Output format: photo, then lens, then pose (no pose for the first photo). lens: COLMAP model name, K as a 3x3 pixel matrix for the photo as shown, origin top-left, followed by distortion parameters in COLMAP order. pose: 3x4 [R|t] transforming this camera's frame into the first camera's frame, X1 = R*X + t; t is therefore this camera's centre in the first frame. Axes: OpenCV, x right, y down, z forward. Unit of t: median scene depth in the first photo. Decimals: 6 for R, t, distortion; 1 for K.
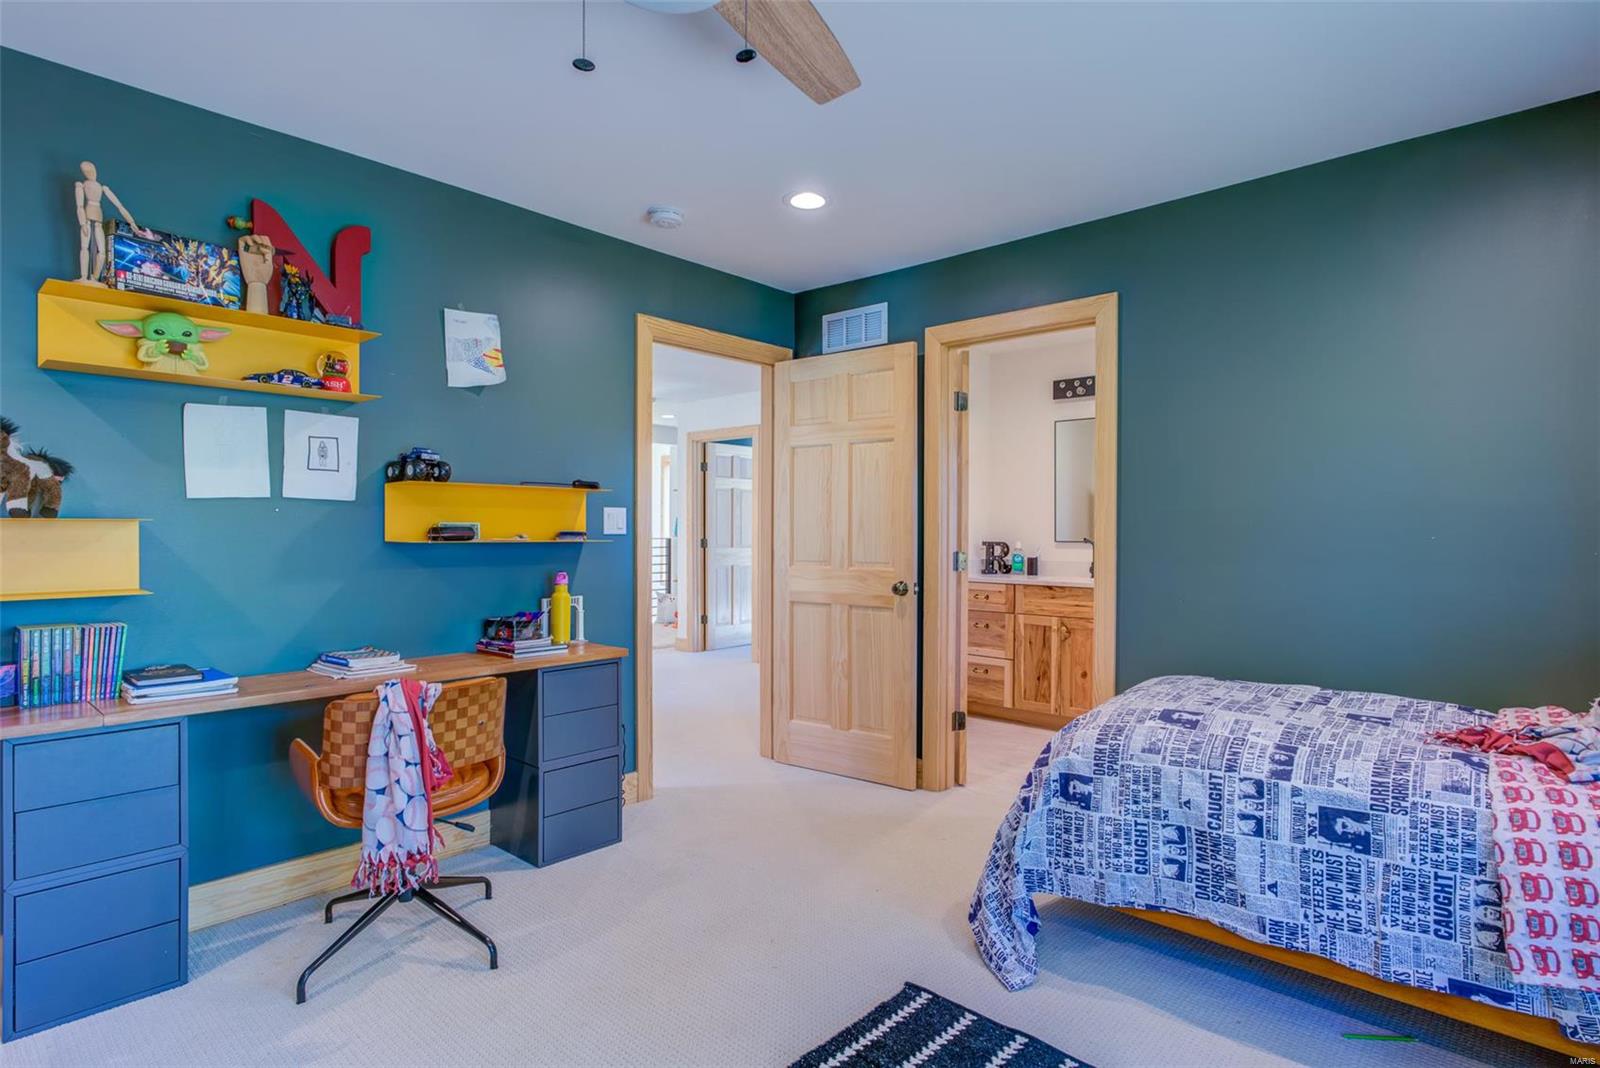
lens RADIAL K [[828.9, 0, 800.5], [0, 828.9, 533.3], [0, 0, 1]] dist [0.000485, 0.000015]
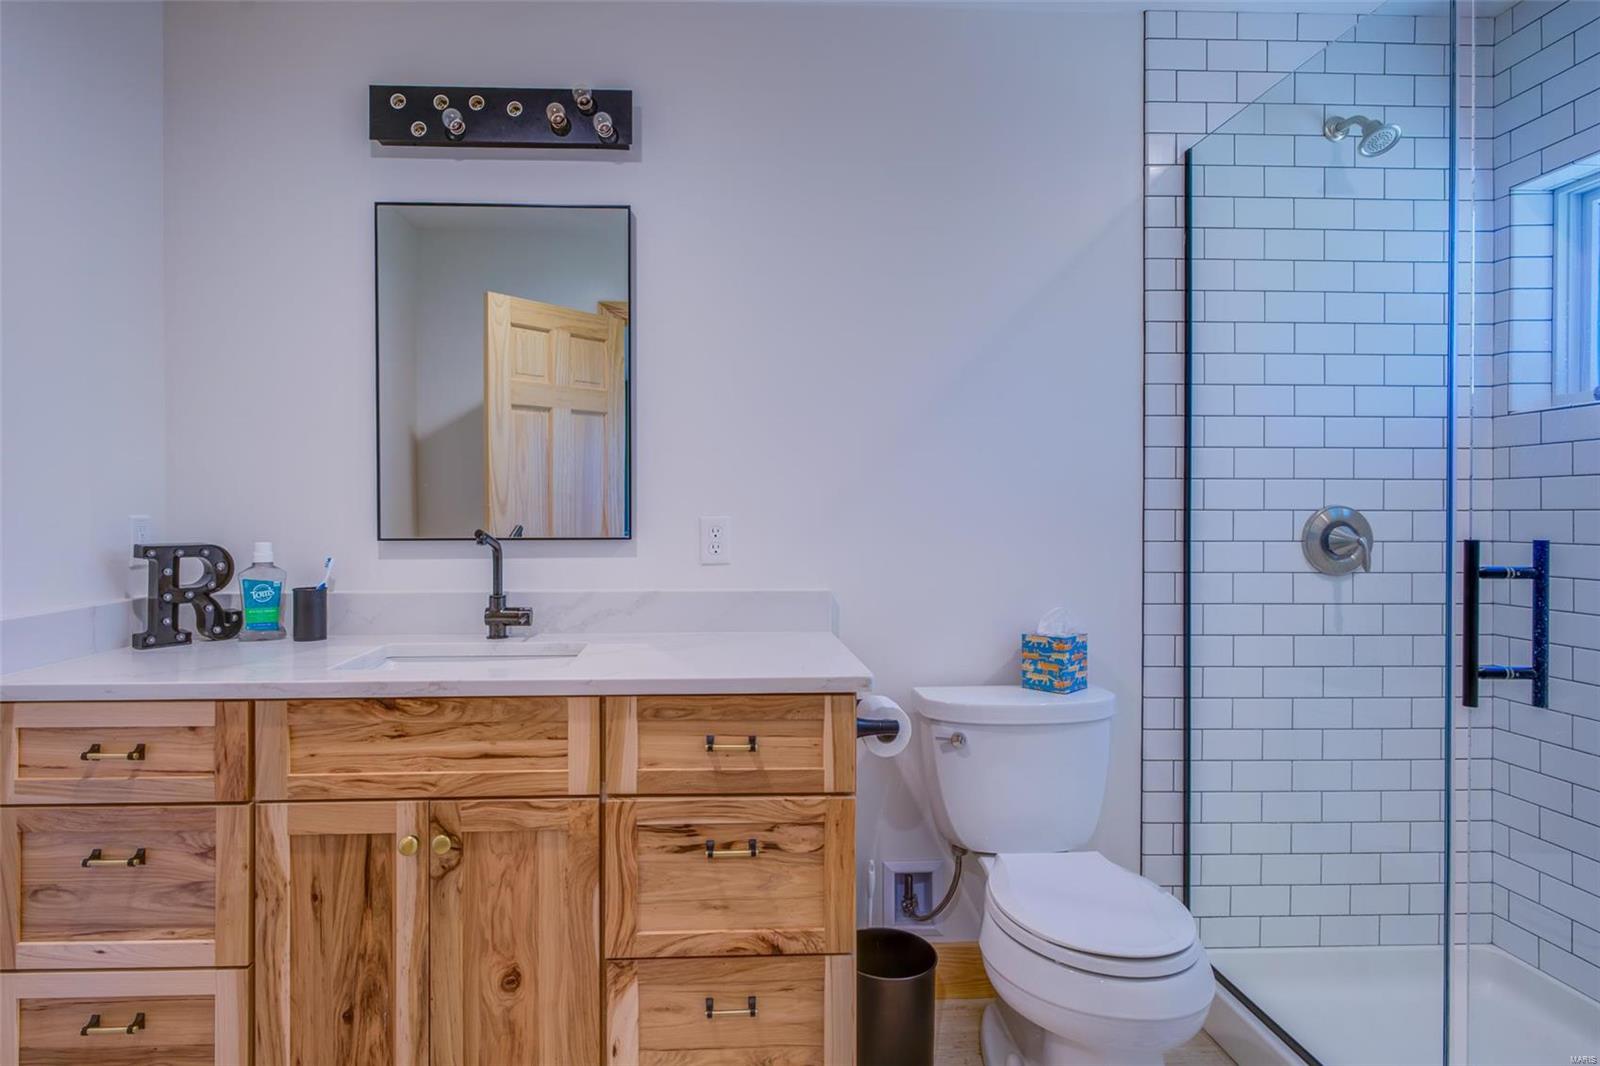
lens RADIAL K [[890.8, 0, 792.8], [0, 890.8, 523.5], [0, 0, 1]] dist [-0.001727, -0.000077]
pose [[0.698415, -0.012041, 0.715592, 0.166460], [0.003418, 0.999903, 0.013489, -0.002149], [-0.715685, -0.006976, 0.698388, 0.640098]]
